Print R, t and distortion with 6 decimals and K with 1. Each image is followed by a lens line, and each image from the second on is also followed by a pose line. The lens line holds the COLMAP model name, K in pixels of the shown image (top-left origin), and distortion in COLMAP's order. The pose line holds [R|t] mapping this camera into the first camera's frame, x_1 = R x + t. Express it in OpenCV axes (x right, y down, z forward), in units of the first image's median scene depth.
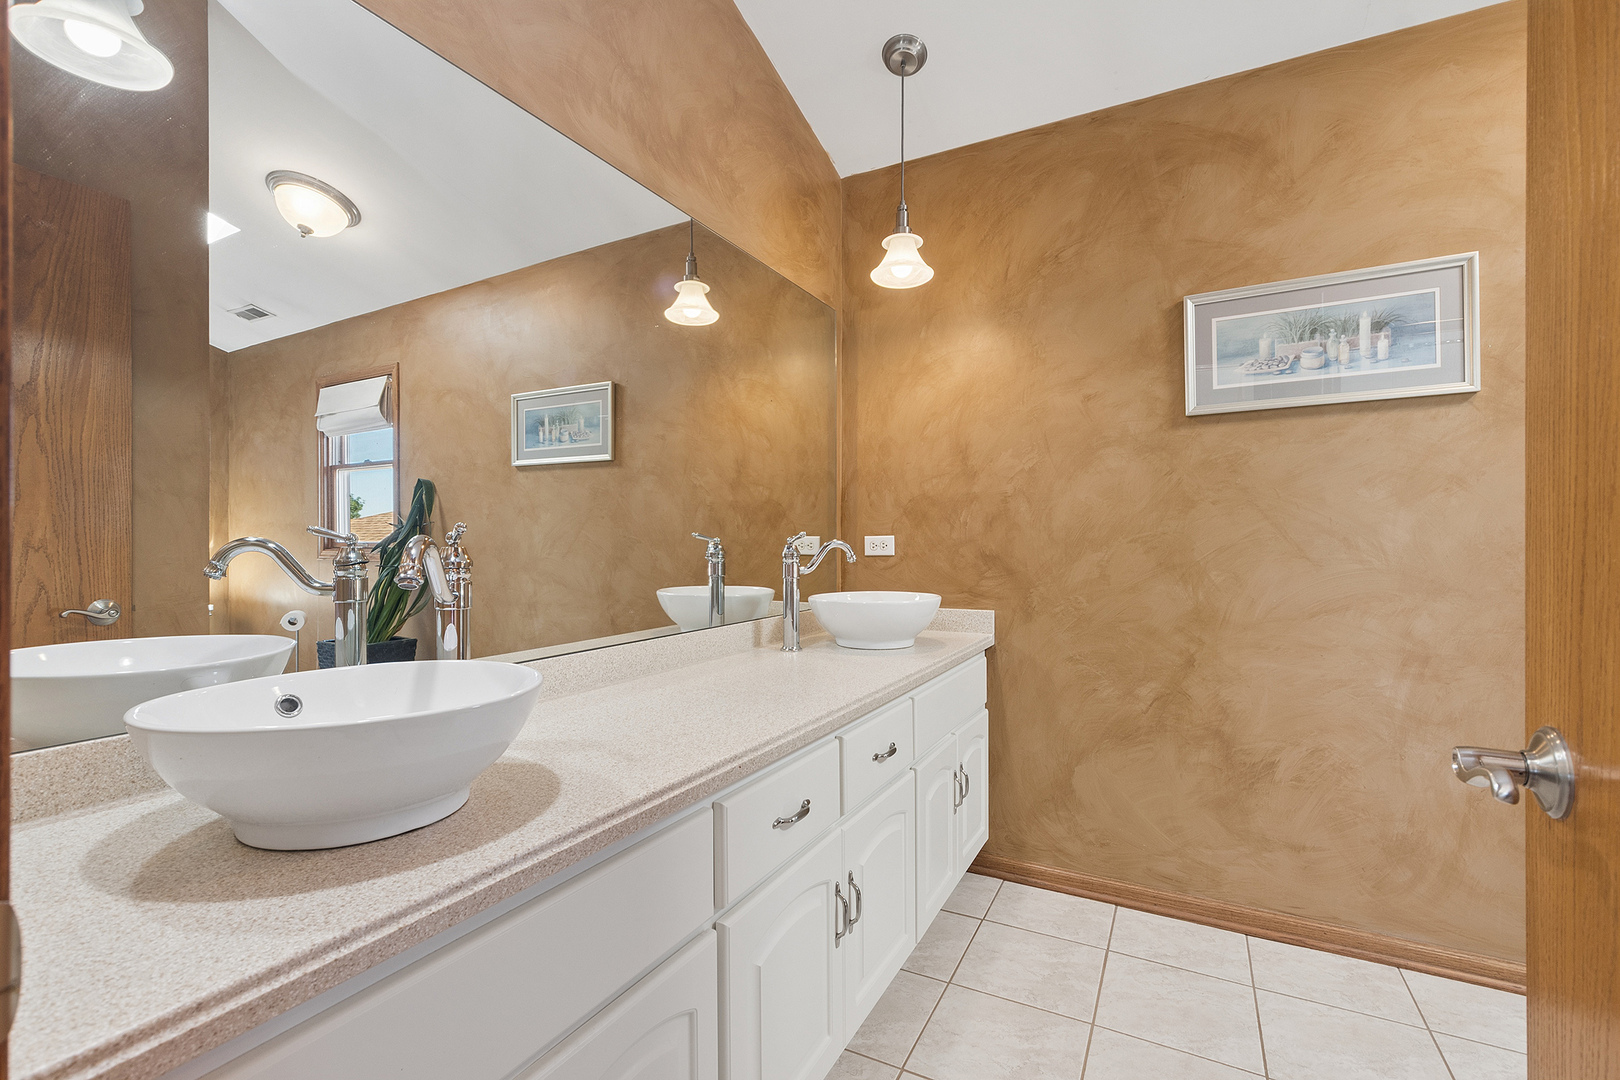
lens RADIAL K [[727.5, 0, 803.5], [0, 727.5, 543.7], [0, 0, 1]] dist [-0.003896, 0.001196]
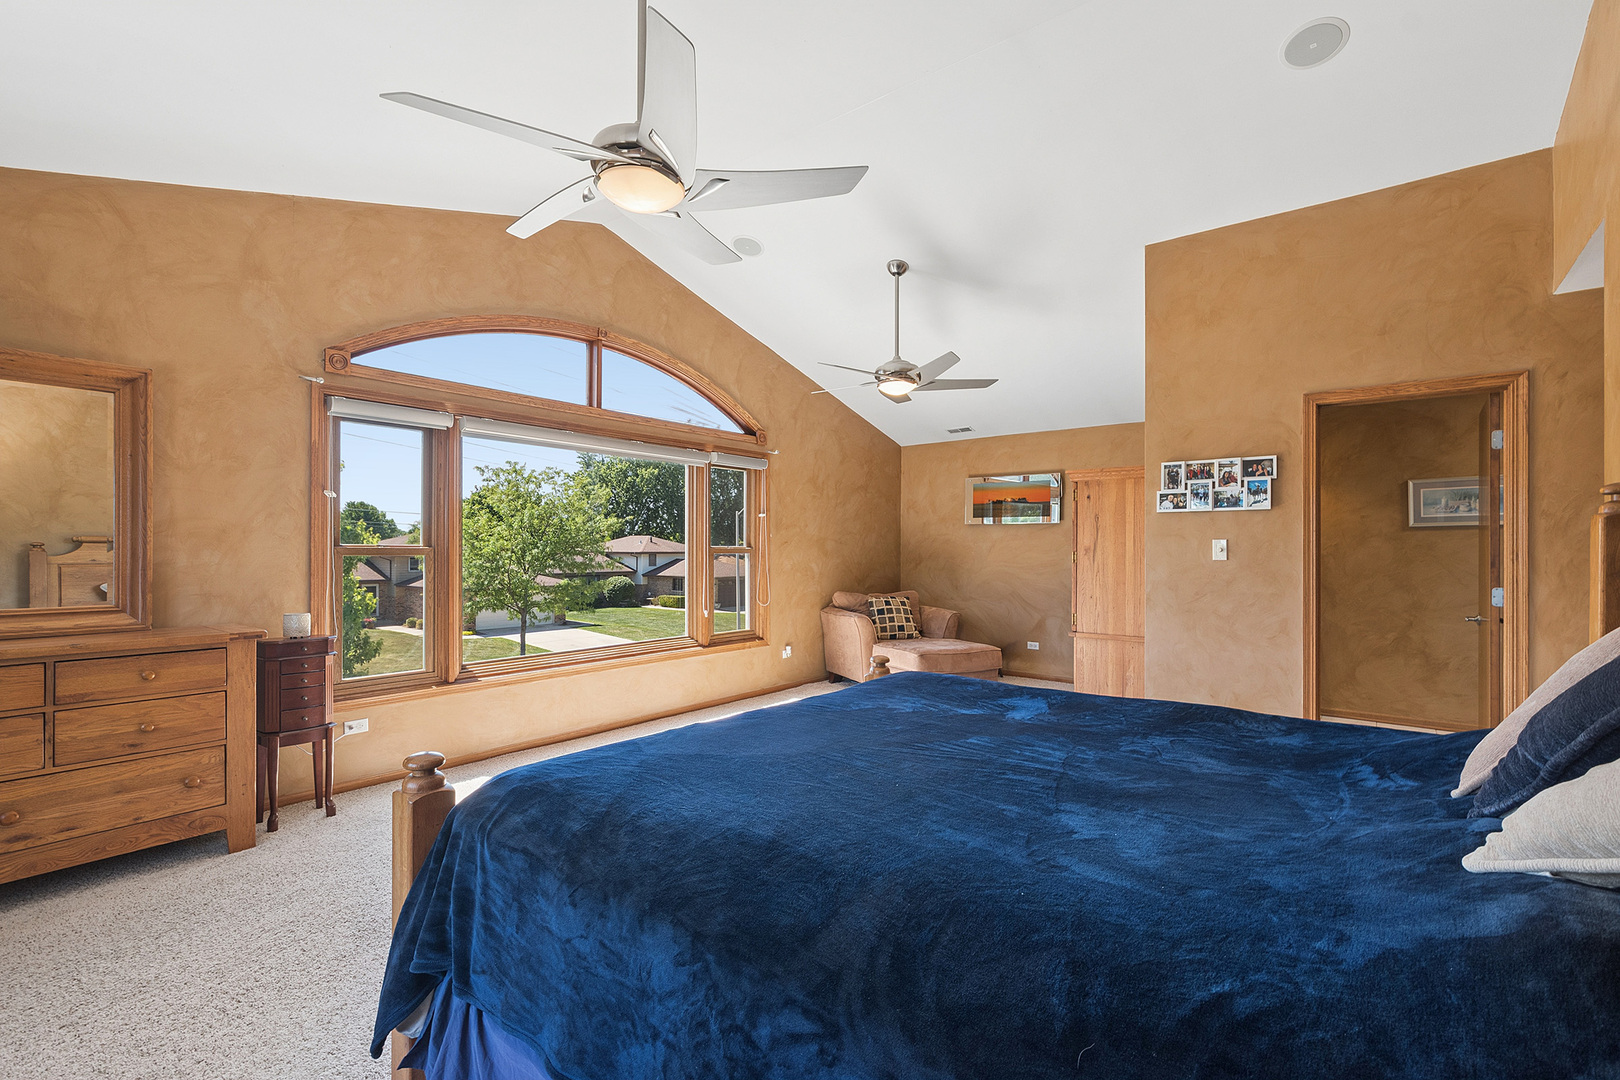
lens RADIAL K [[727.5, 0, 804.7], [0, 727.5, 553.9], [0, 0, 1]] dist [-0.003896, 0.001196]
pose [[0.981678, -0.000507, -0.190548, -1.059508], [0.001331, 0.999990, 0.004197, -0.095092], [0.190544, -0.004374, 0.981669, -1.886143]]
